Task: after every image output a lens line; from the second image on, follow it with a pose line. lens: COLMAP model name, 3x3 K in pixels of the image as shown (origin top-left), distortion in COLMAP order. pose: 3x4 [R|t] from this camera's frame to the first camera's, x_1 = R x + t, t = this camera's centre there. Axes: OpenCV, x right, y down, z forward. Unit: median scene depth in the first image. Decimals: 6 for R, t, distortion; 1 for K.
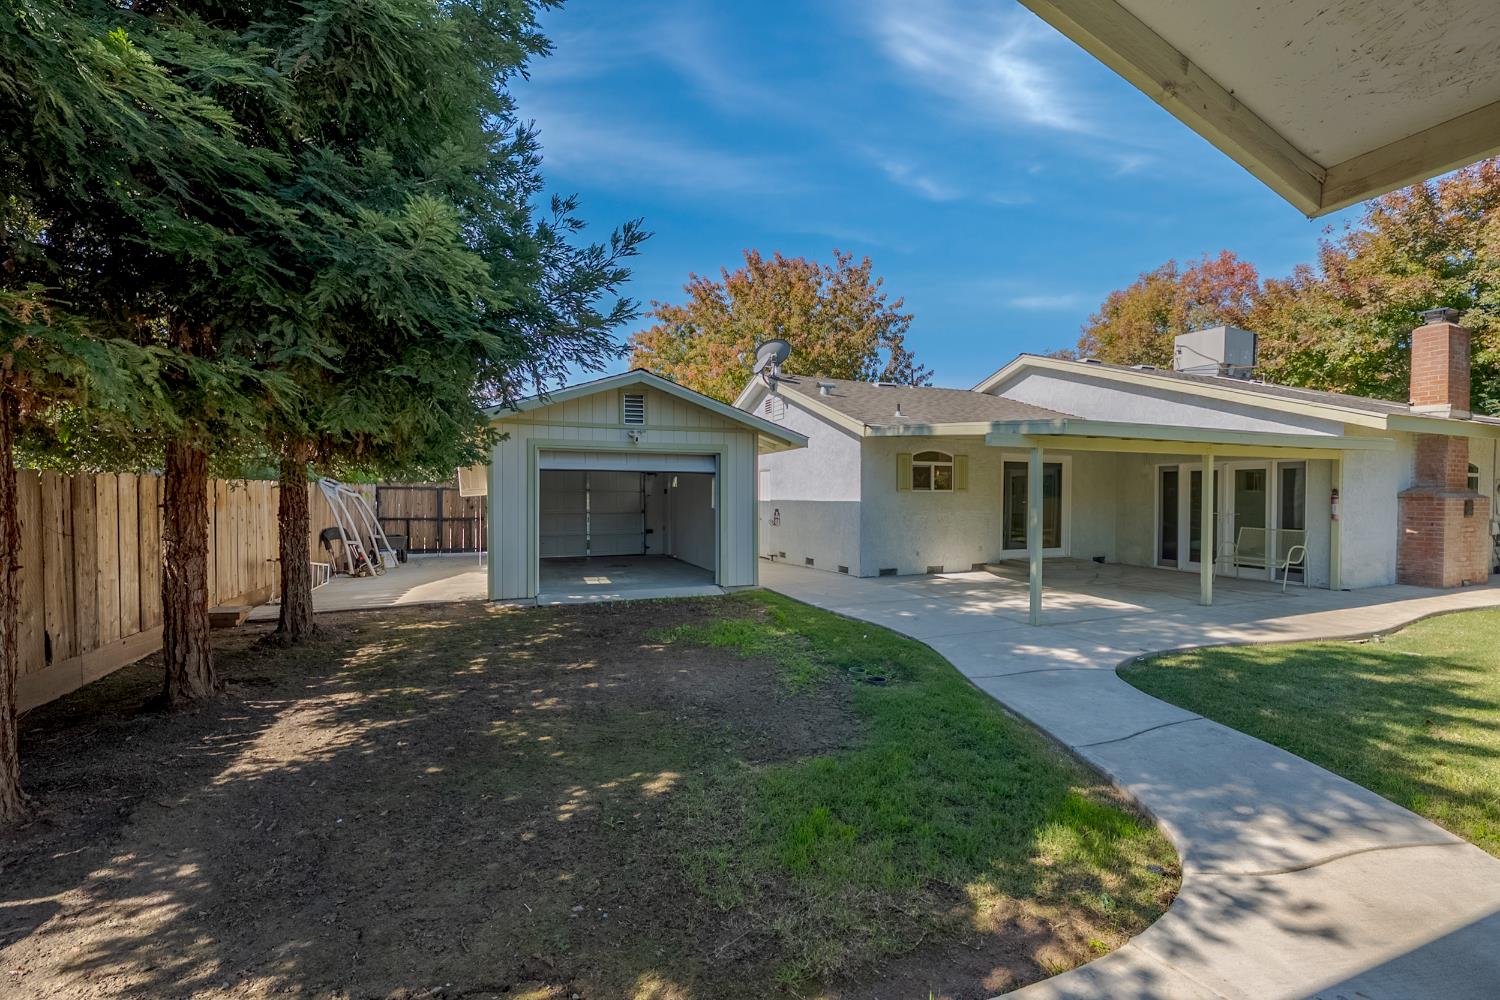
lens RADIAL K [[599.0, 0, 750.8], [0, 599.0, 501.0], [0, 0, 1]] dist [-0.009948, 0.000293]
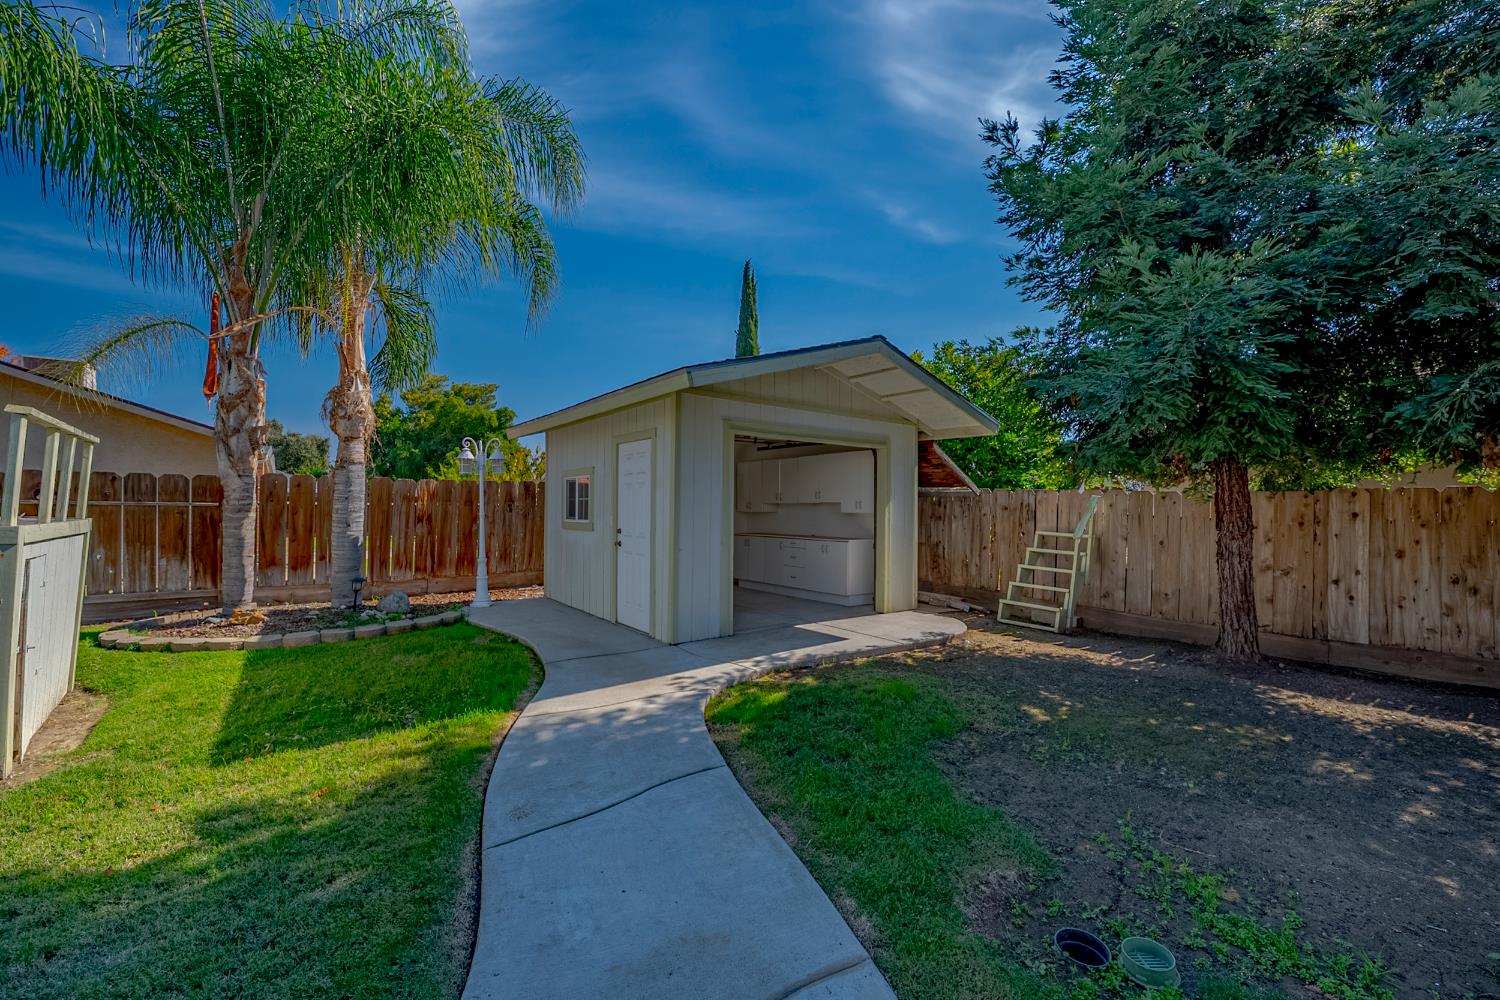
lens RADIAL K [[599.0, 0, 750.8], [0, 599.0, 501.0], [0, 0, 1]] dist [-0.009948, 0.000293]
pose [[-0.956068, -0.012958, -0.292860, 0.954511], [-0.012608, 0.999916, -0.003083, 0.005100], [0.292875, 0.000745, -0.956150, 2.311227]]
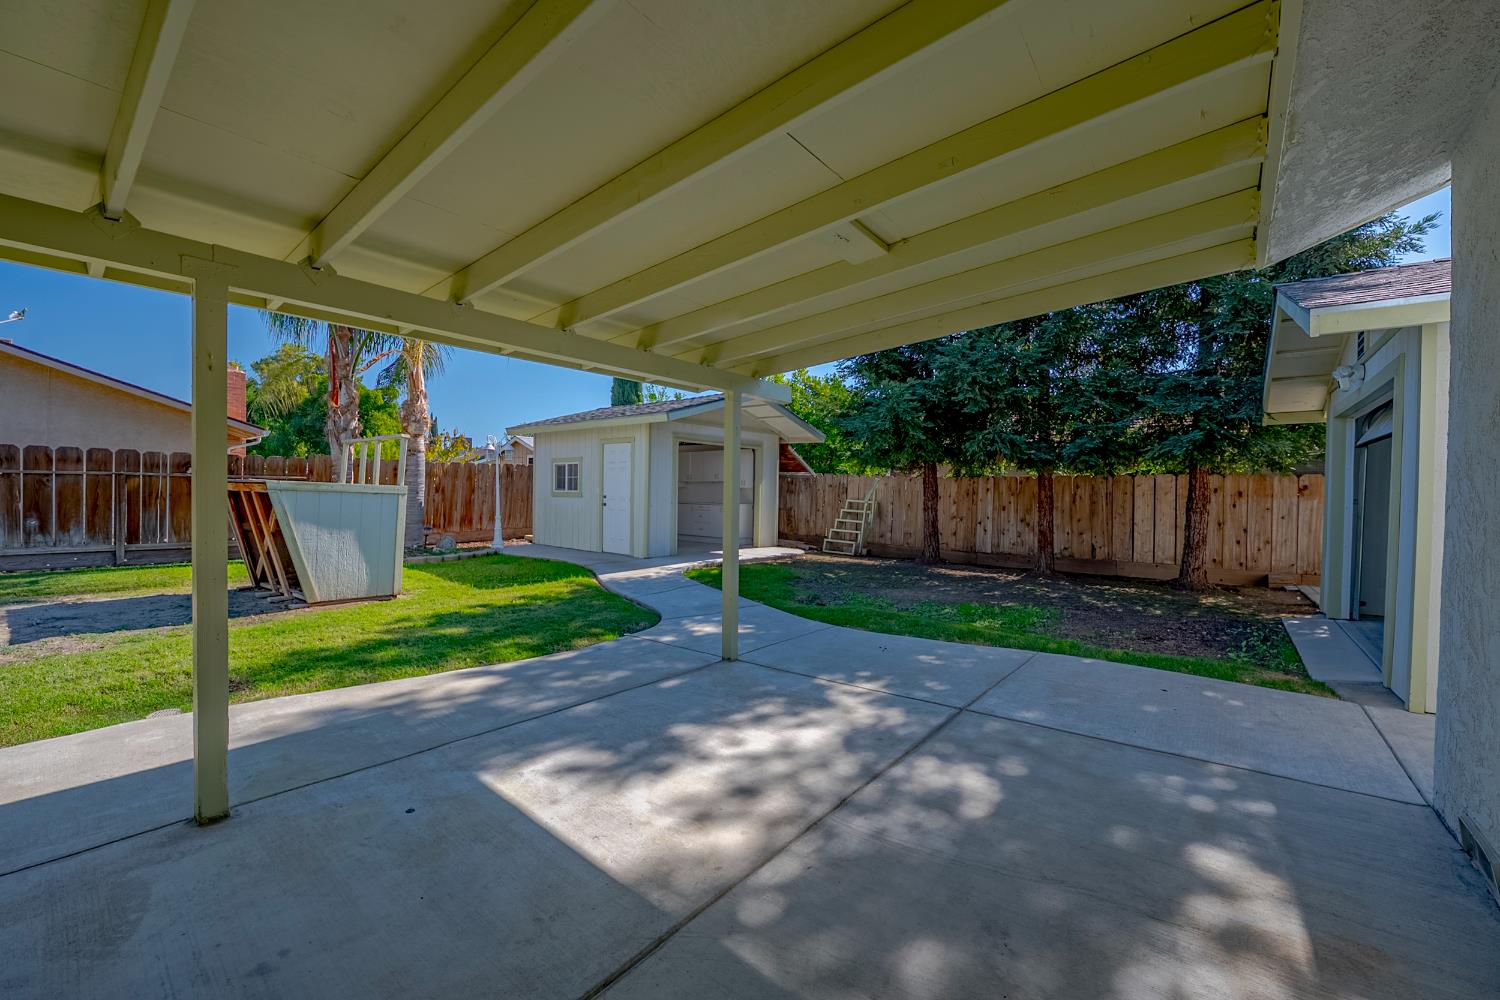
lens RADIAL K [[599.0, 0, 750.8], [0, 599.0, 501.0], [0, 0, 1]] dist [-0.009948, 0.000293]
pose [[-0.865622, -0.005623, -0.500667, 1.824475], [-0.021795, 0.999412, 0.026458, 0.024069], [0.500224, 0.033814, -0.865236, 3.661147]]
